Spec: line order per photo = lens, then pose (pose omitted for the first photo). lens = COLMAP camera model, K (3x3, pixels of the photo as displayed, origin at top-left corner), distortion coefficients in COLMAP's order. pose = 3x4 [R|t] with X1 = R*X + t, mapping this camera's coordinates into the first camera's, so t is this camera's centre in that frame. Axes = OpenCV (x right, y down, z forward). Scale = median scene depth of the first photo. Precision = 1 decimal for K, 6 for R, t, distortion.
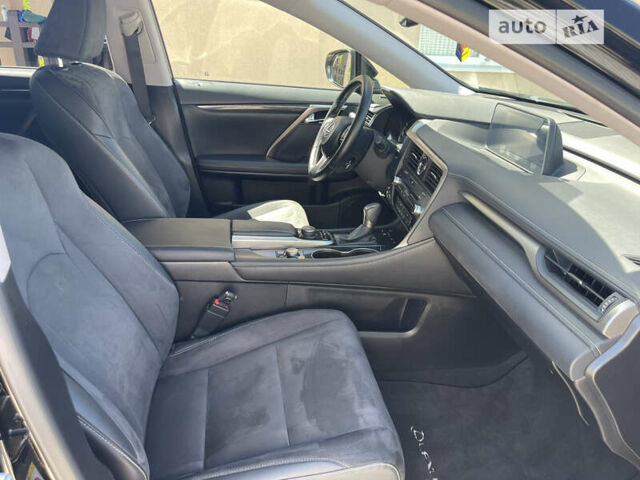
lens RADIAL K [[484.4, 0, 320.0], [0, 484.4, 240.0], [0, 0, 1]] dist [0.008070, 0.002738]
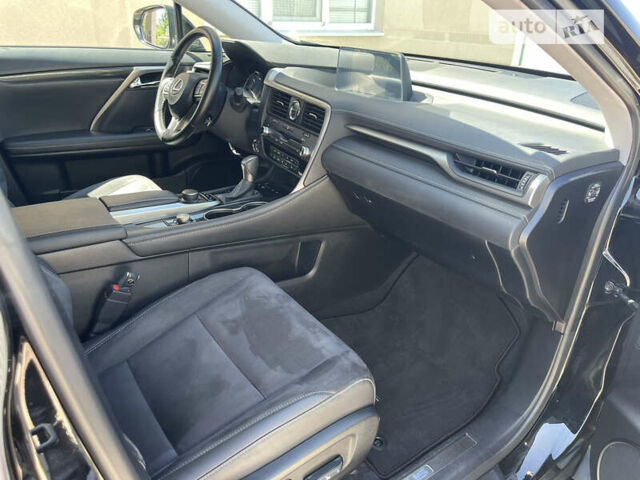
lens RADIAL K [[483.9, 0, 318.5], [0, 483.9, 236.1], [0, 0, 1]] dist [0.070465, -0.101058]
pose [[0.892575, -0.204447, 0.401884, -0.207923], [0.190790, 0.978822, 0.074207, 0.039015], [-0.408544, 0.010440, 0.912679, 0.045549]]
